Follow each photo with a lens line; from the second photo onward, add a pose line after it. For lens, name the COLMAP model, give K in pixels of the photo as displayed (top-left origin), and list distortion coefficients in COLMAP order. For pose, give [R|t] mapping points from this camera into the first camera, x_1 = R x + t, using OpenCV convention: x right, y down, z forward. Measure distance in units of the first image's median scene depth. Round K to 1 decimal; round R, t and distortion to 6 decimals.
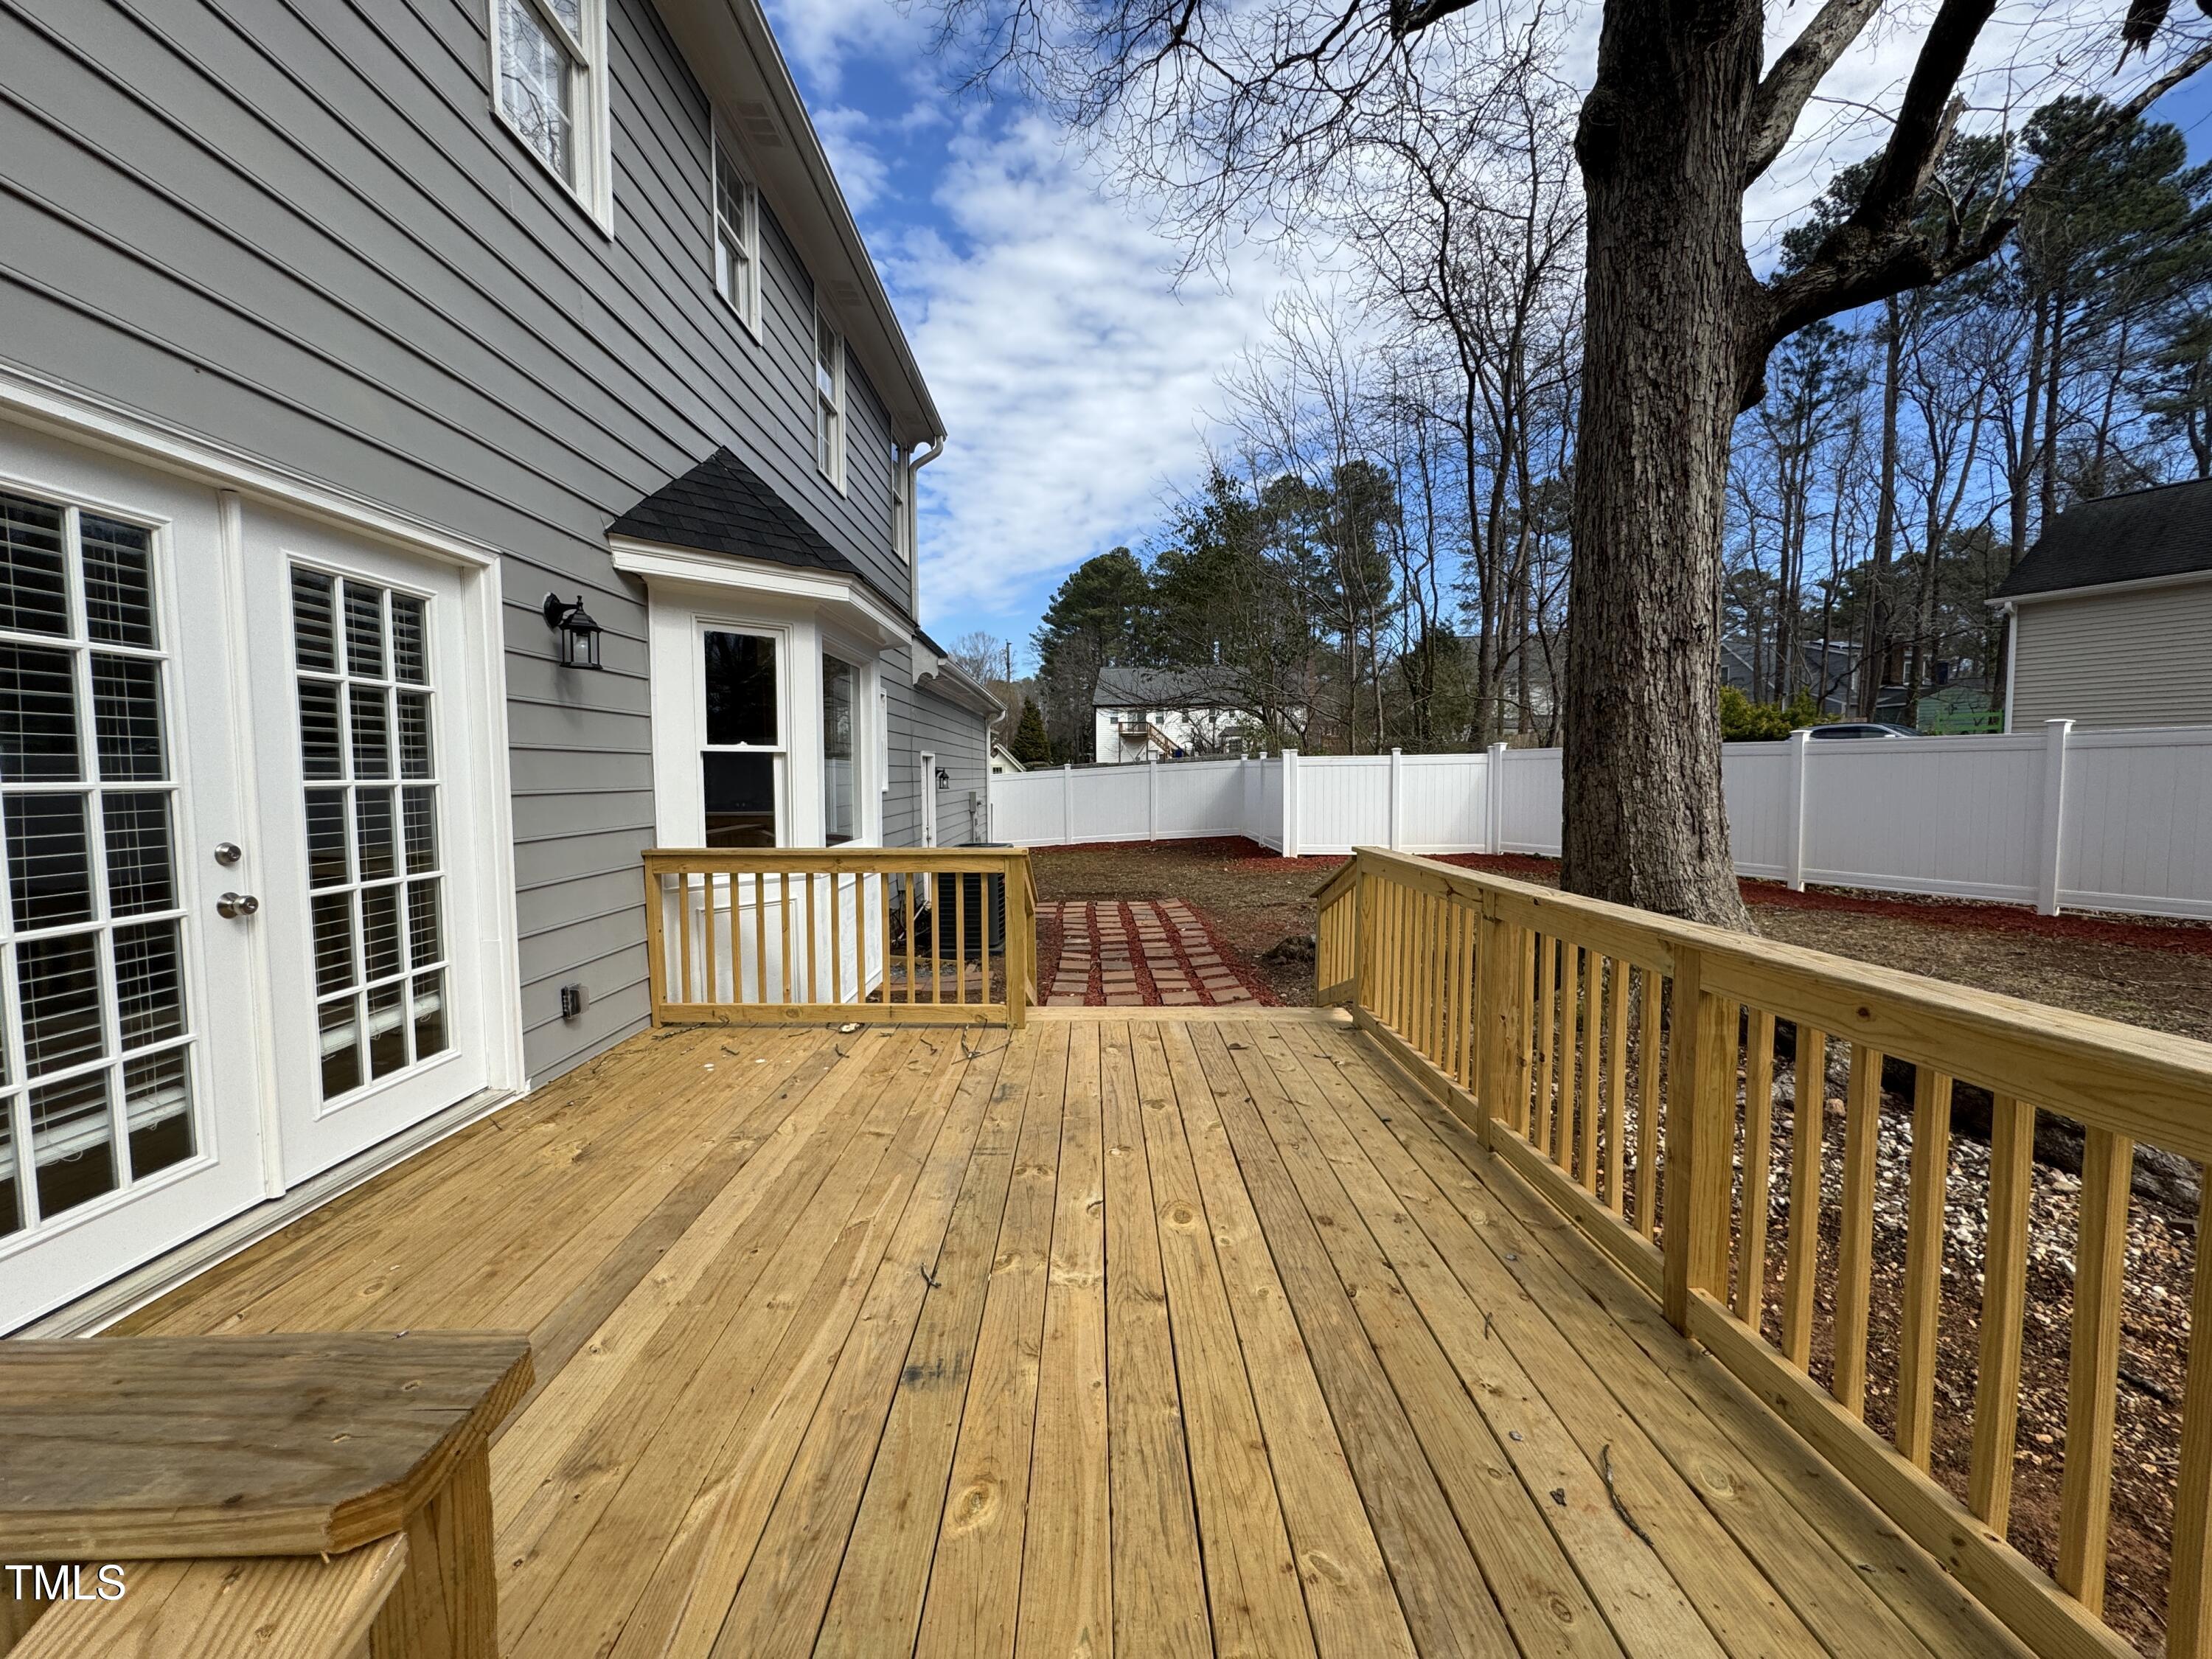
lens RADIAL K [[892.7, 0, 1101.9], [0, 892.7, 833.3], [0, 0, 1]] dist [0.000595, 0.000220]
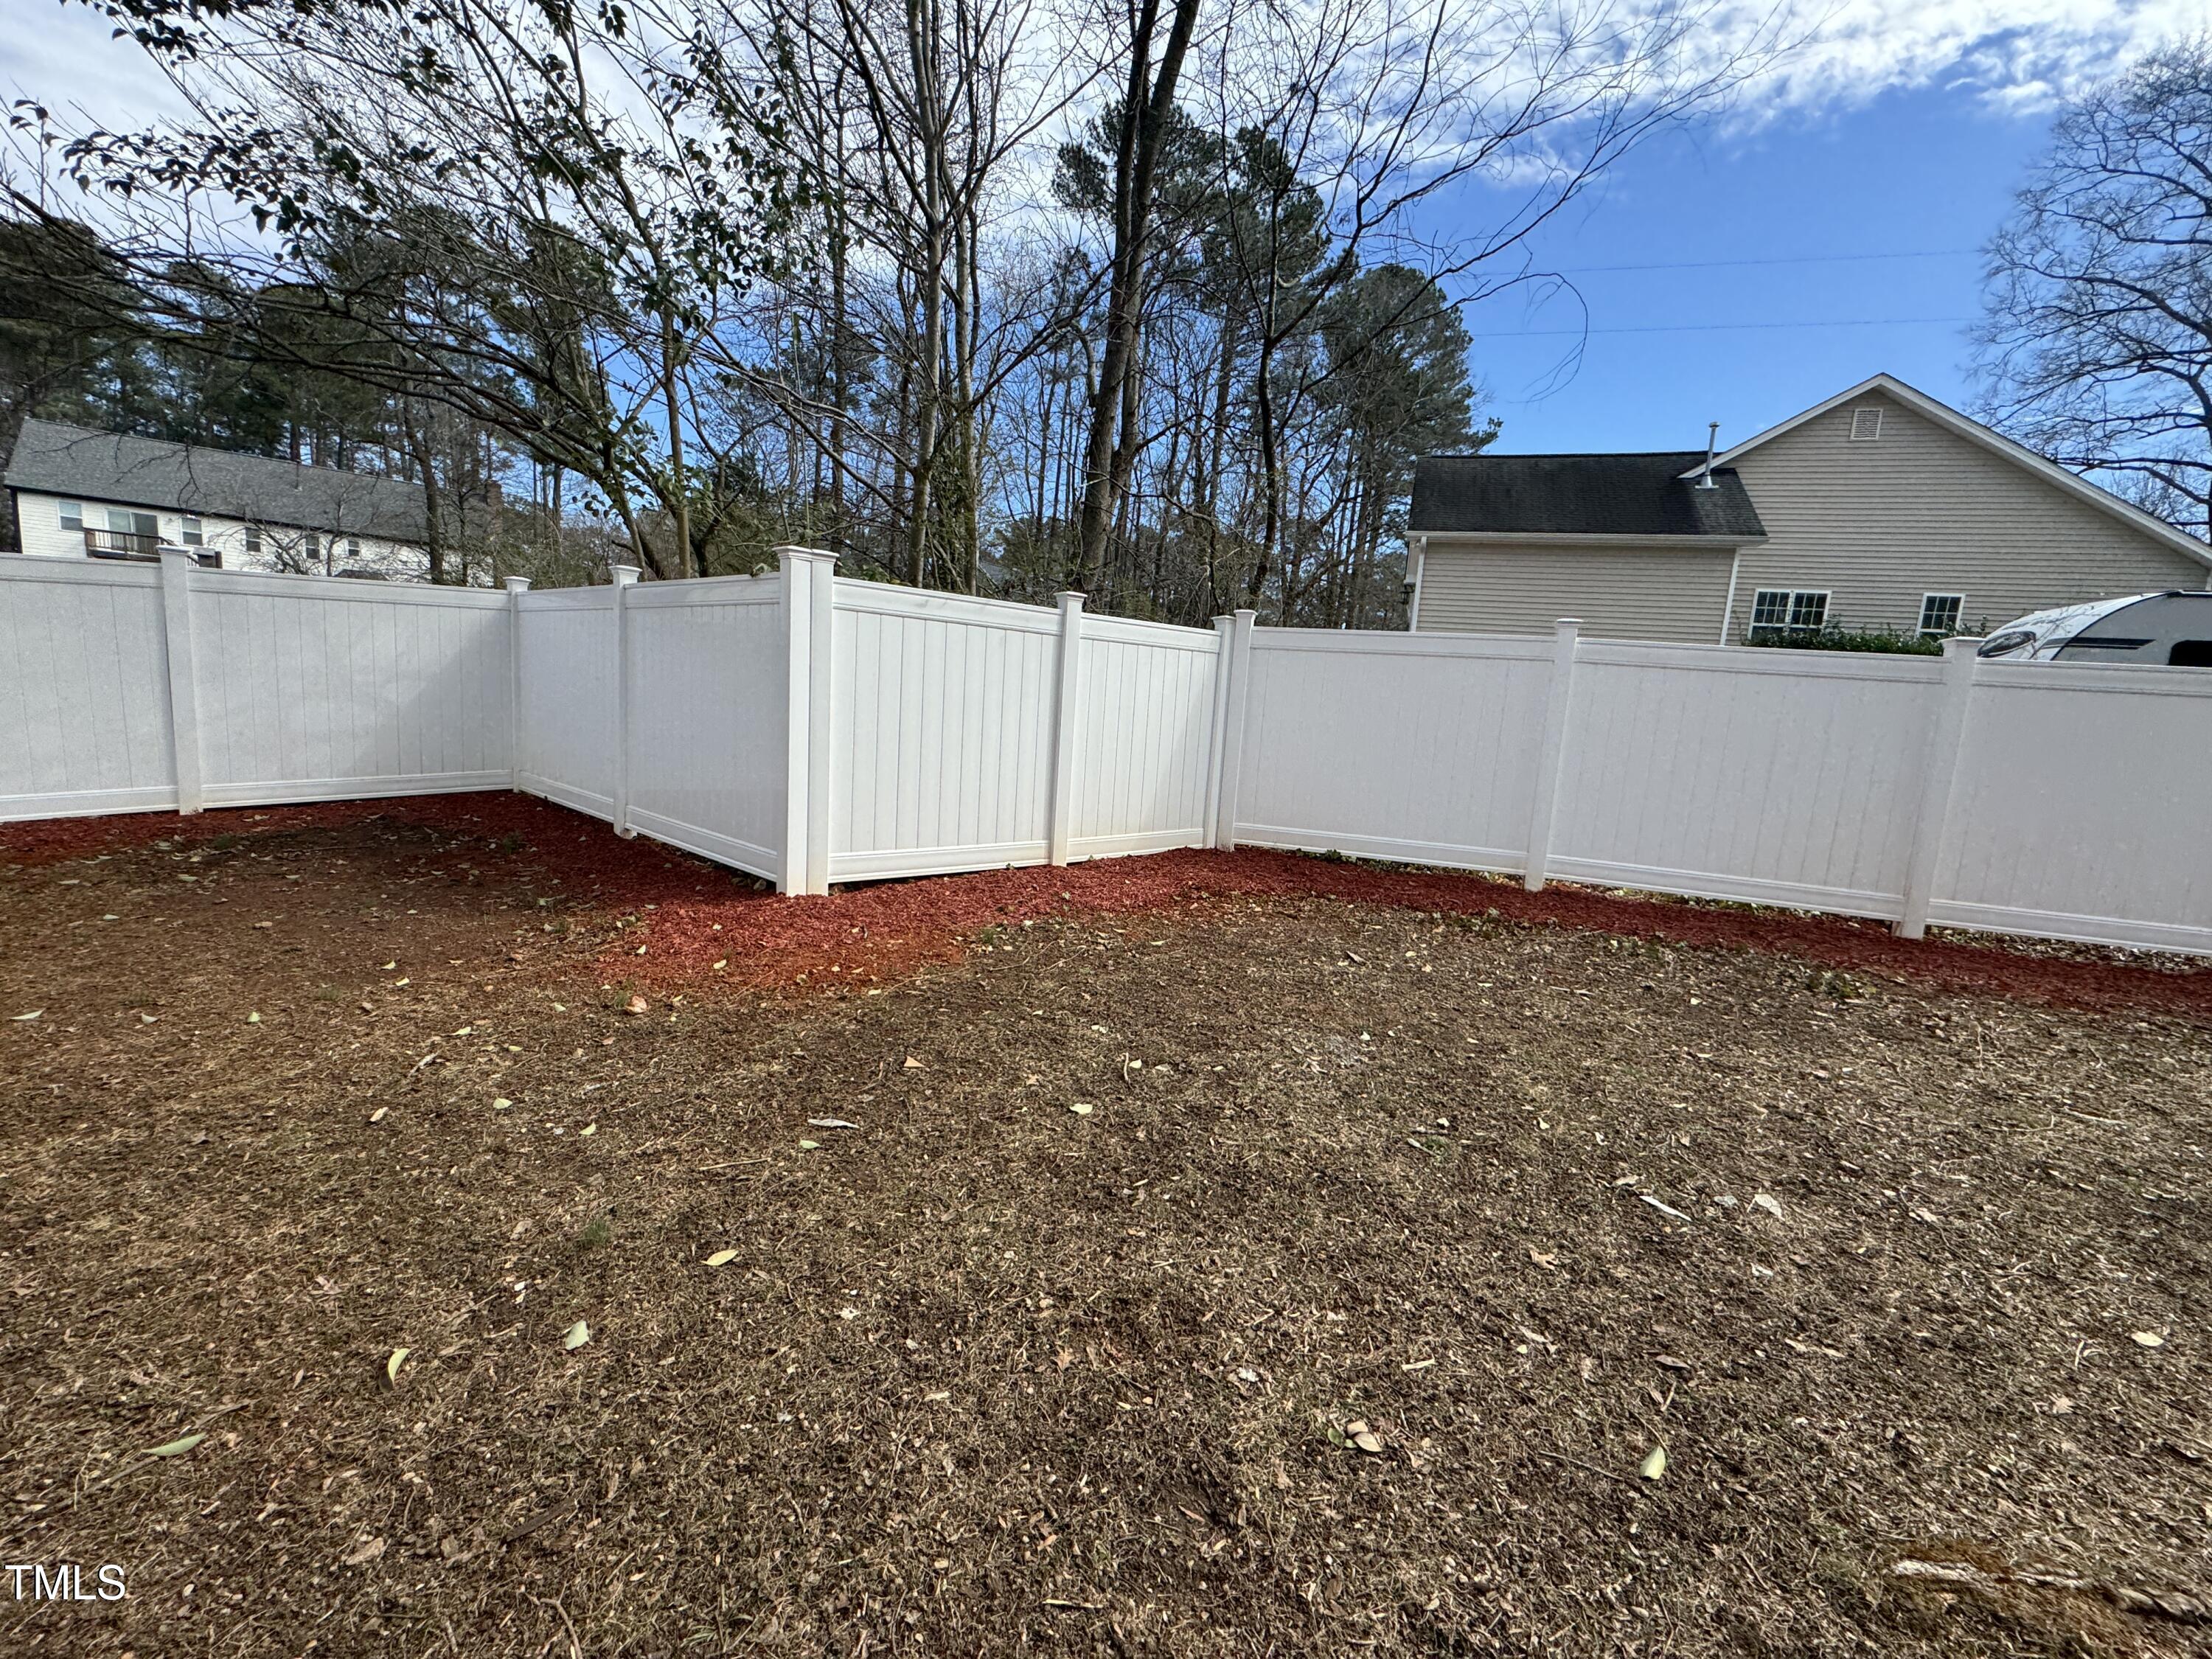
lens RADIAL K [[892.7, 0, 1109.6], [0, 892.7, 833.5], [0, 0, 1]] dist [0.000595, 0.000220]
pose [[0.657740, -0.059114, 0.750922, 0.149812], [-0.021800, 0.995004, 0.097423, -0.099811], [-0.752929, -0.080449, 0.653166, 2.456430]]
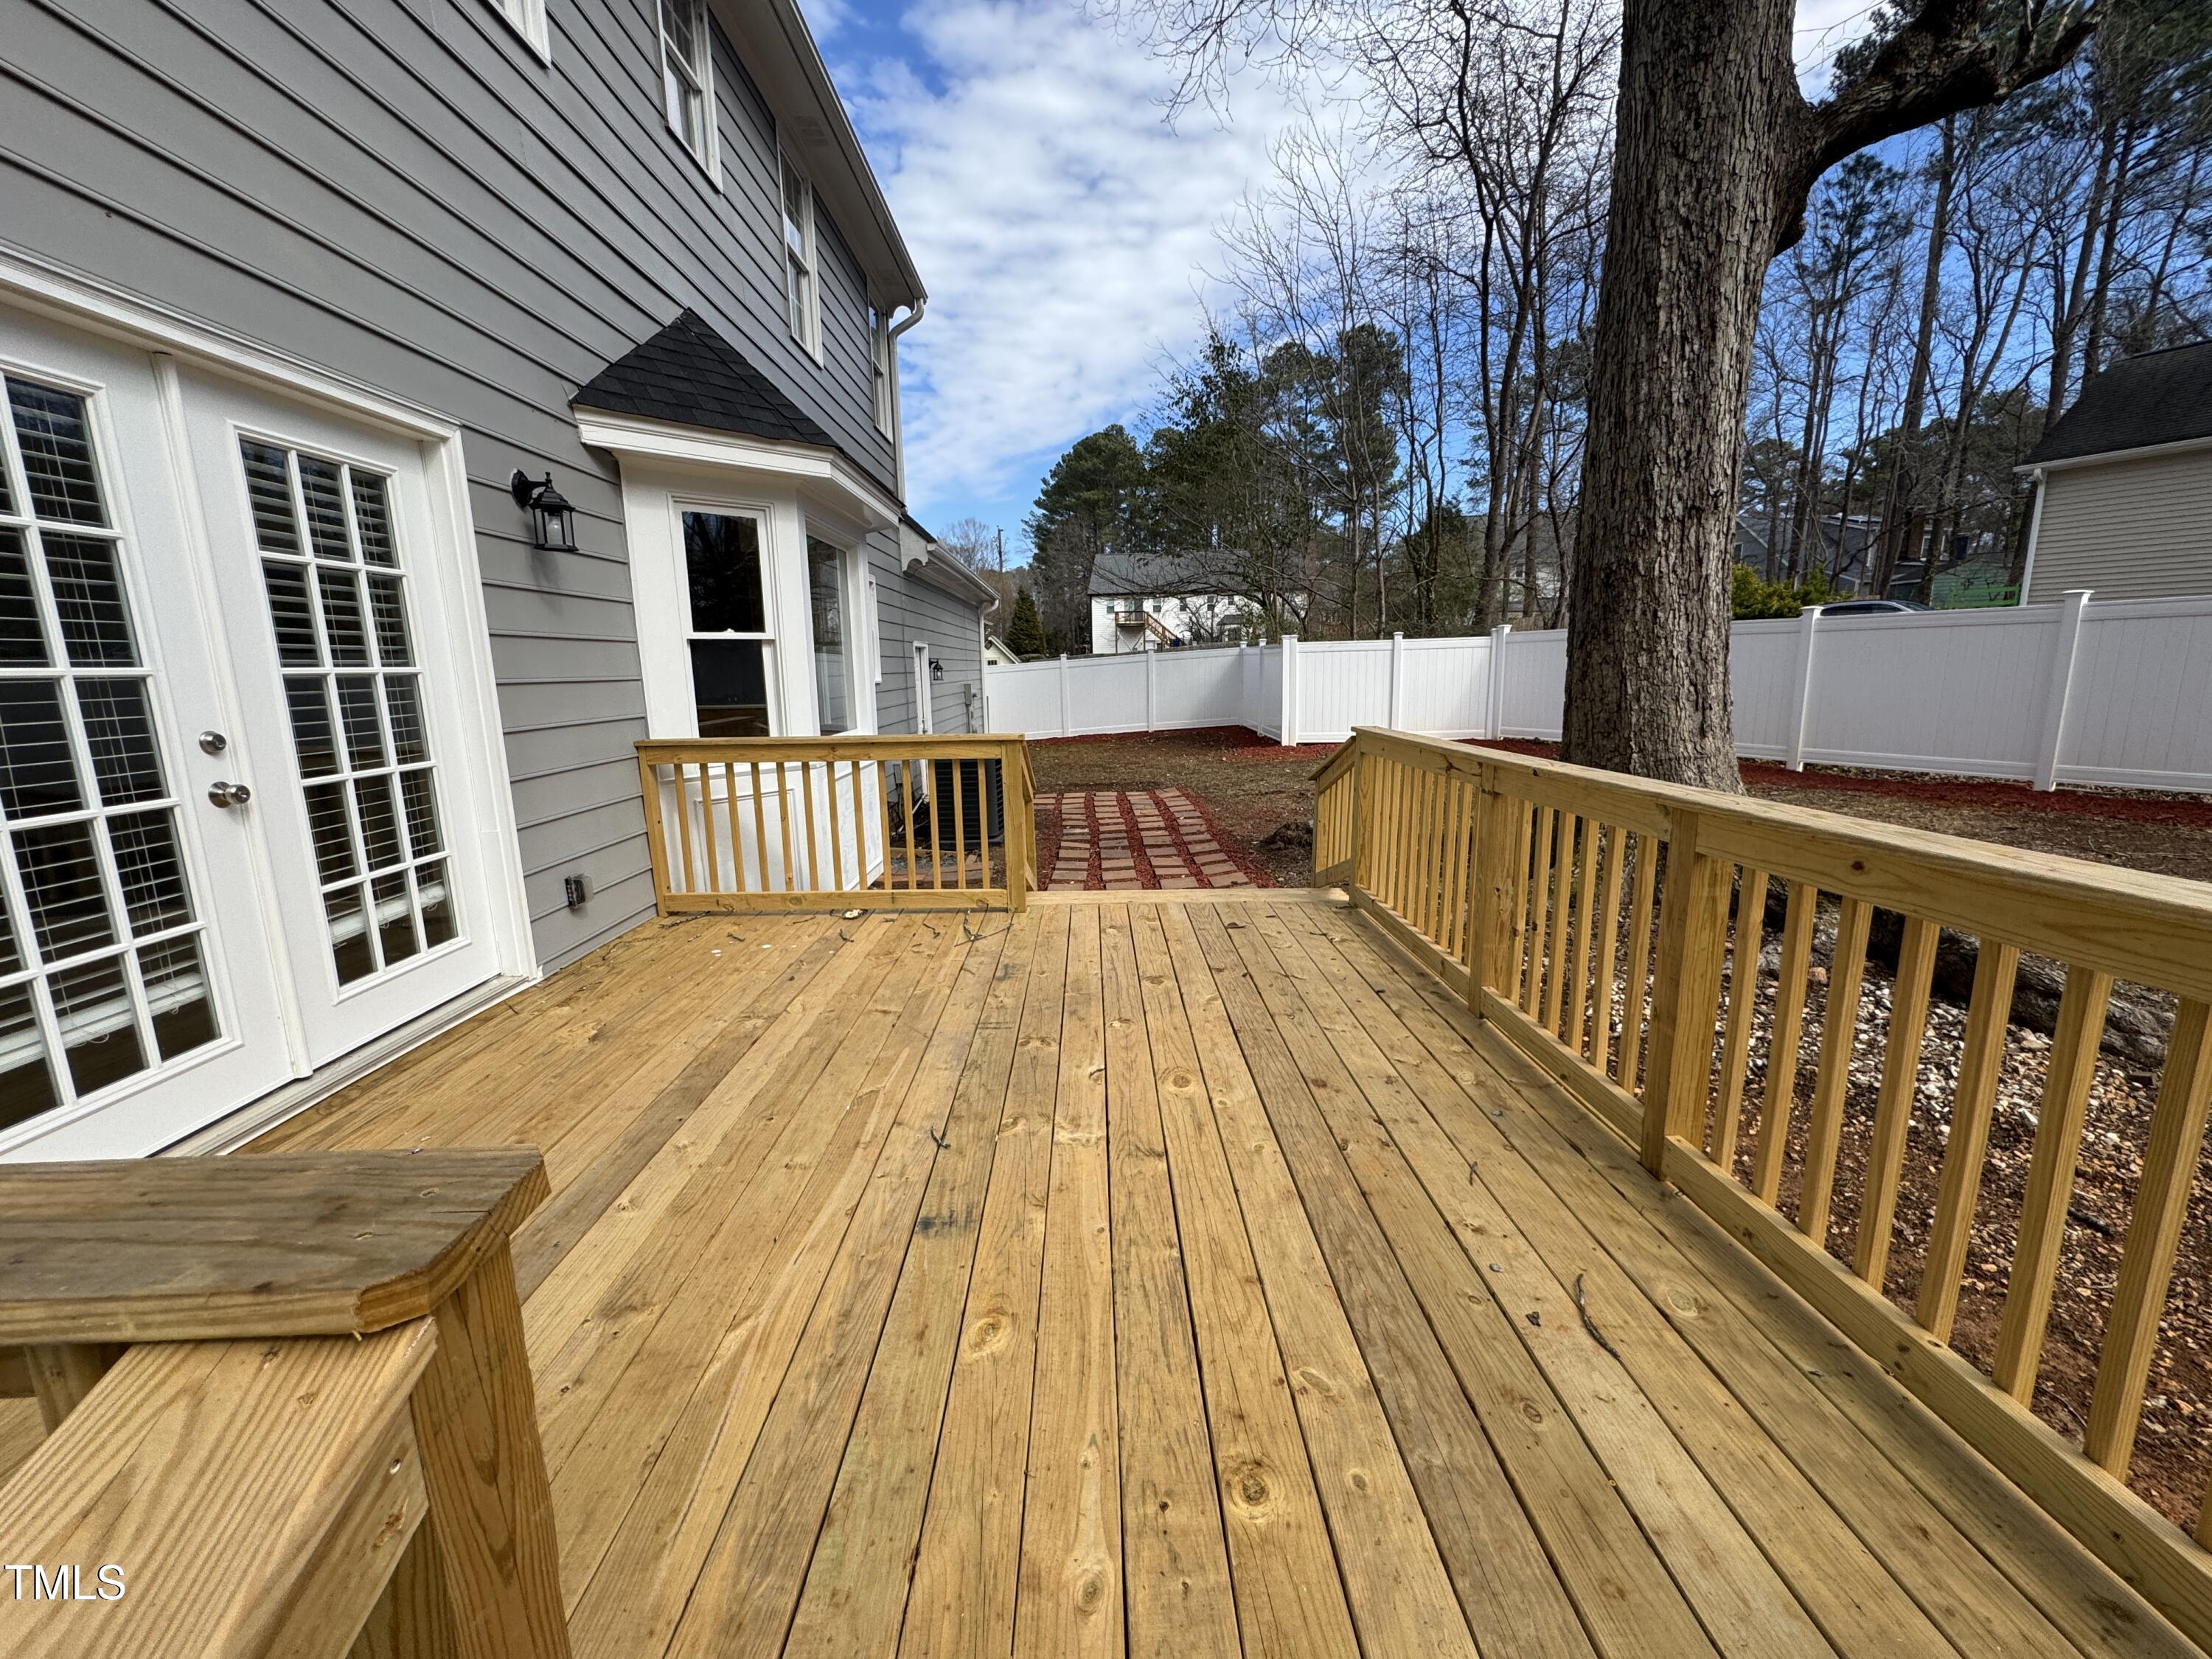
lens RADIAL K [[892.7, 0, 1102.0], [0, 892.7, 834.2], [0, 0, 1]] dist [0.000595, 0.000220]
pose [[0.999884, -0.015219, 0.000813, 0.000738], [0.015014, 0.992760, 0.119170, 0.010097], [-0.002621, -0.119144, 0.992873, 0.002721]]
